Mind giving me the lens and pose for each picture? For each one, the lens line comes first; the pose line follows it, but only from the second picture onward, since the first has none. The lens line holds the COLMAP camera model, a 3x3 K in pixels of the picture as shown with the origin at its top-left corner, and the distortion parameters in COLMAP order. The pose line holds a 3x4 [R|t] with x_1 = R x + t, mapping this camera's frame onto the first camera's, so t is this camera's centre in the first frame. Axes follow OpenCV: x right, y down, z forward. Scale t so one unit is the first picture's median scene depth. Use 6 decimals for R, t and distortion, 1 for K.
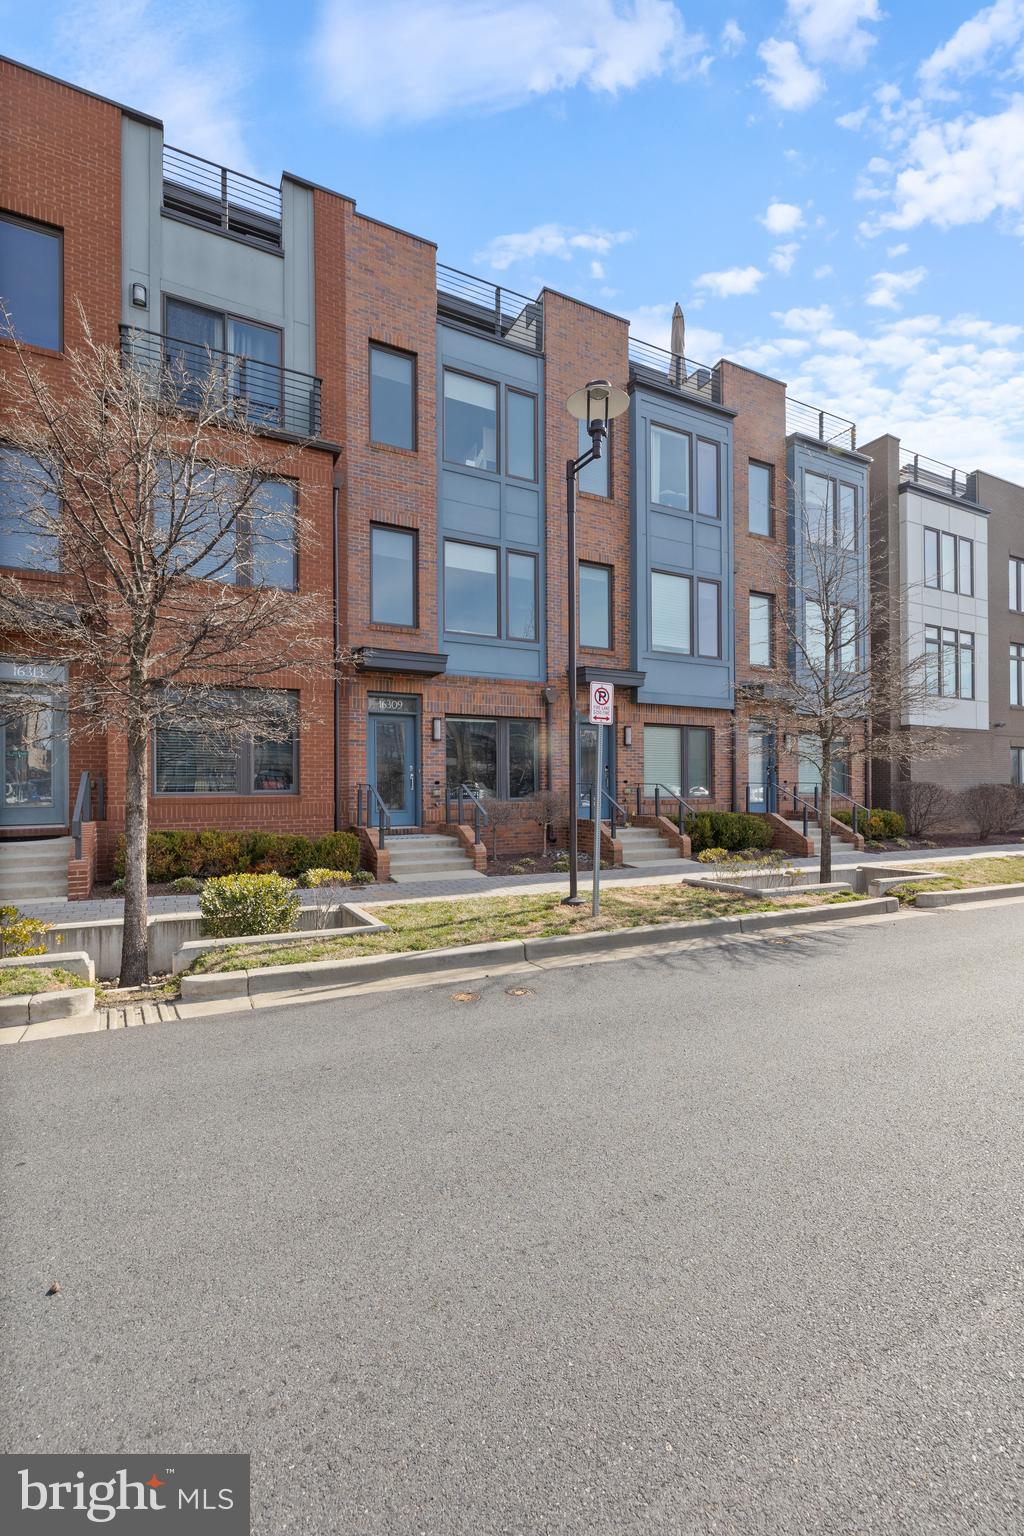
lens RADIAL K [[648.6, 0, 508.1], [0, 648.6, 774.3], [0, 0, 1]] dist [0.006301, -0.000581]
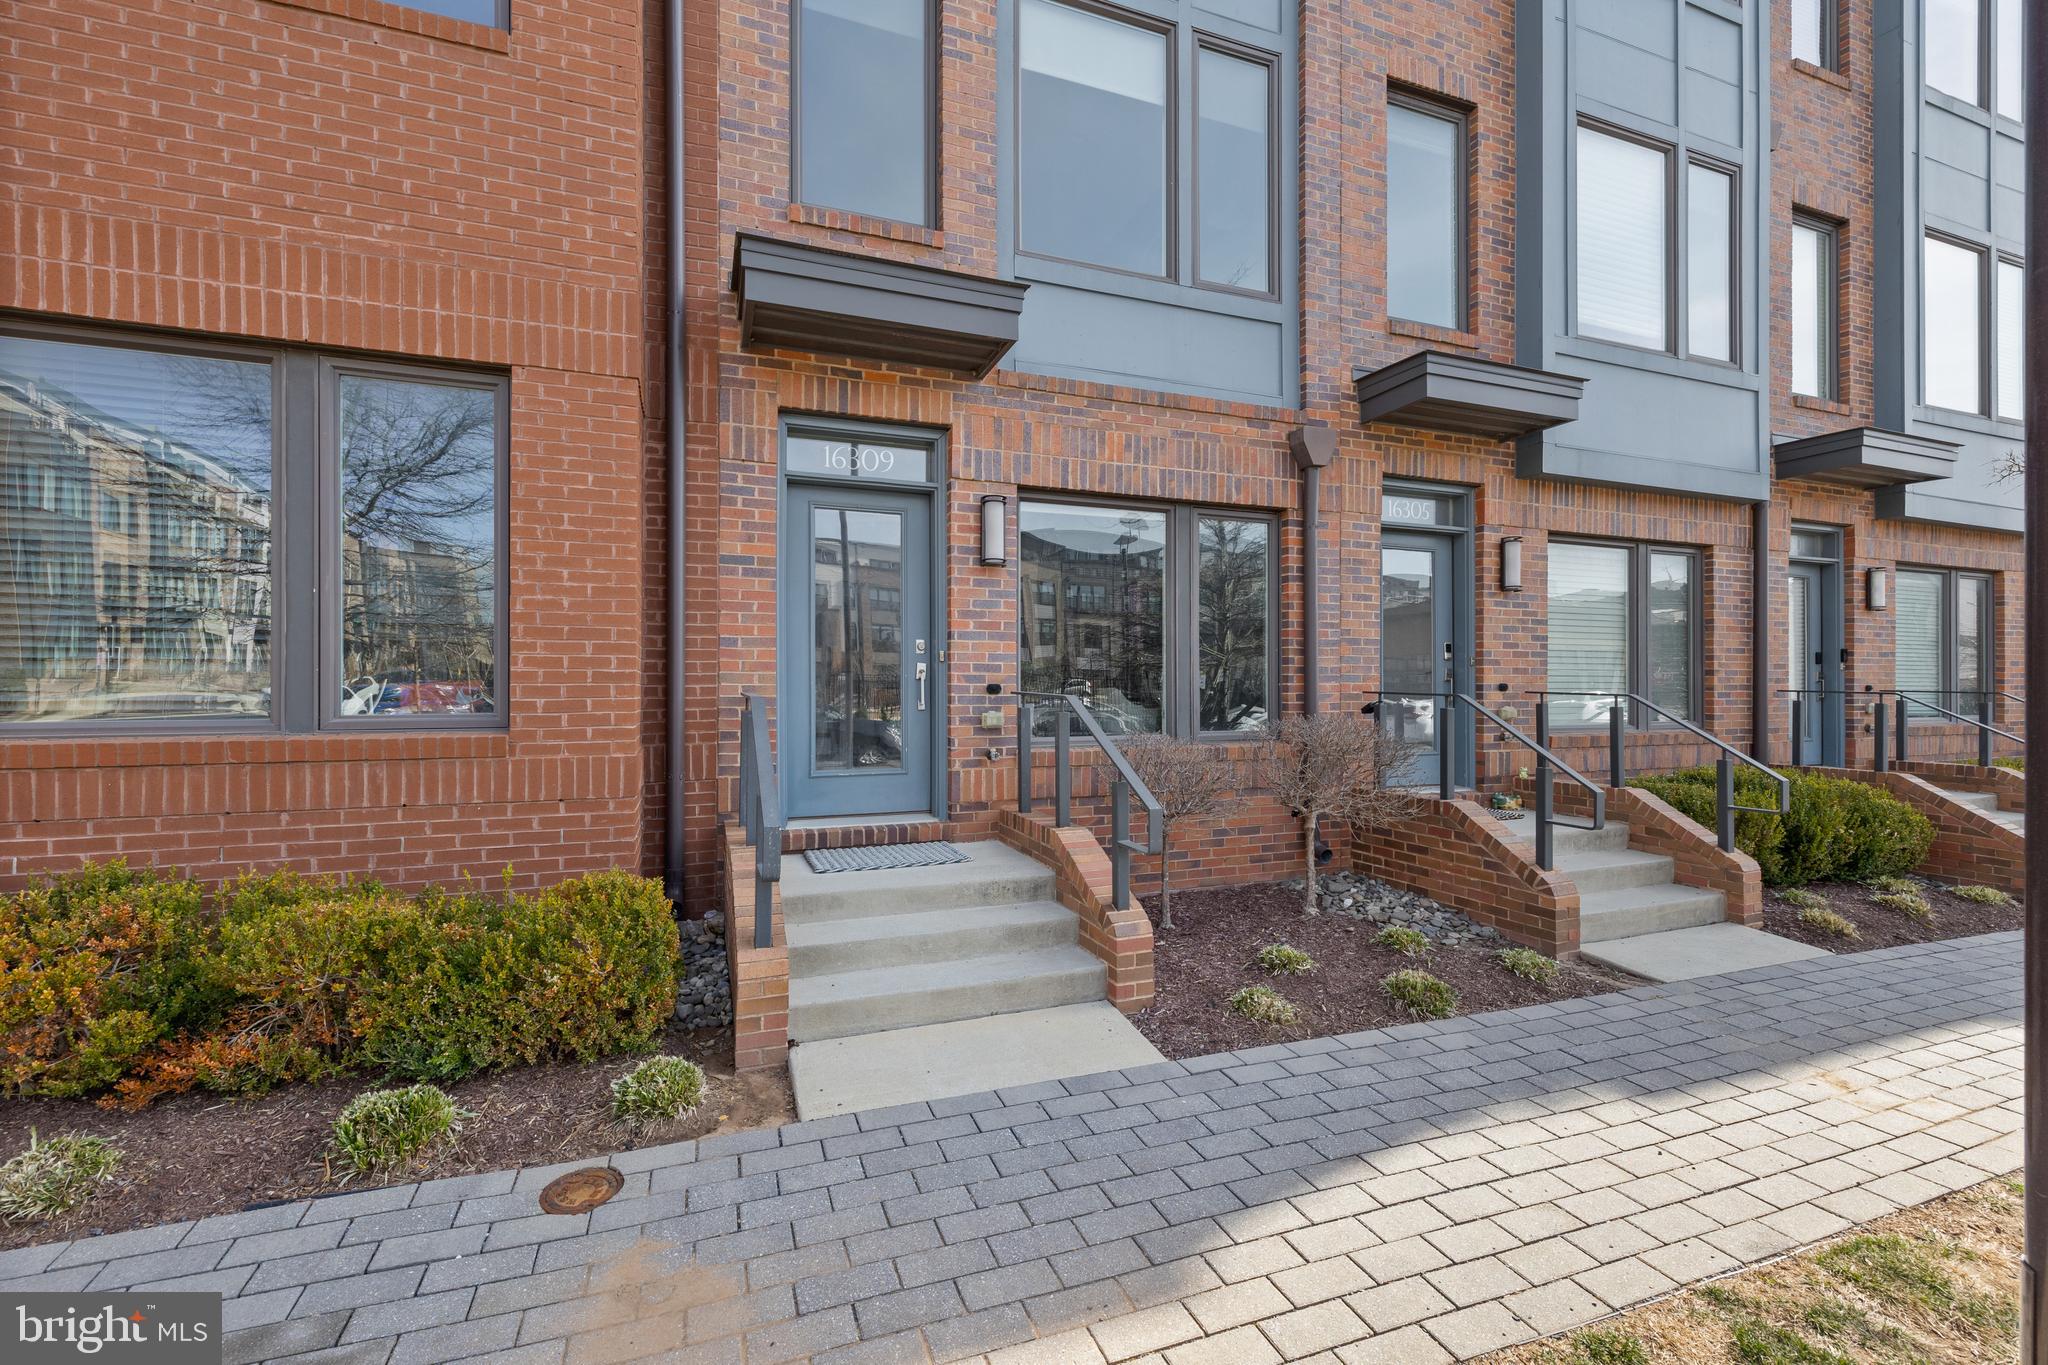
lens RADIAL K [[864.8, 0, 1025.6], [0, 864.8, 679.0], [0, 0, 1]] dist [0.006301, -0.000581]
pose [[0.993501, 0.005405, -0.113698, -0.038971], [-0.004171, 0.999930, 0.011089, 0.002623], [0.113750, -0.010542, 0.993453, 0.522436]]
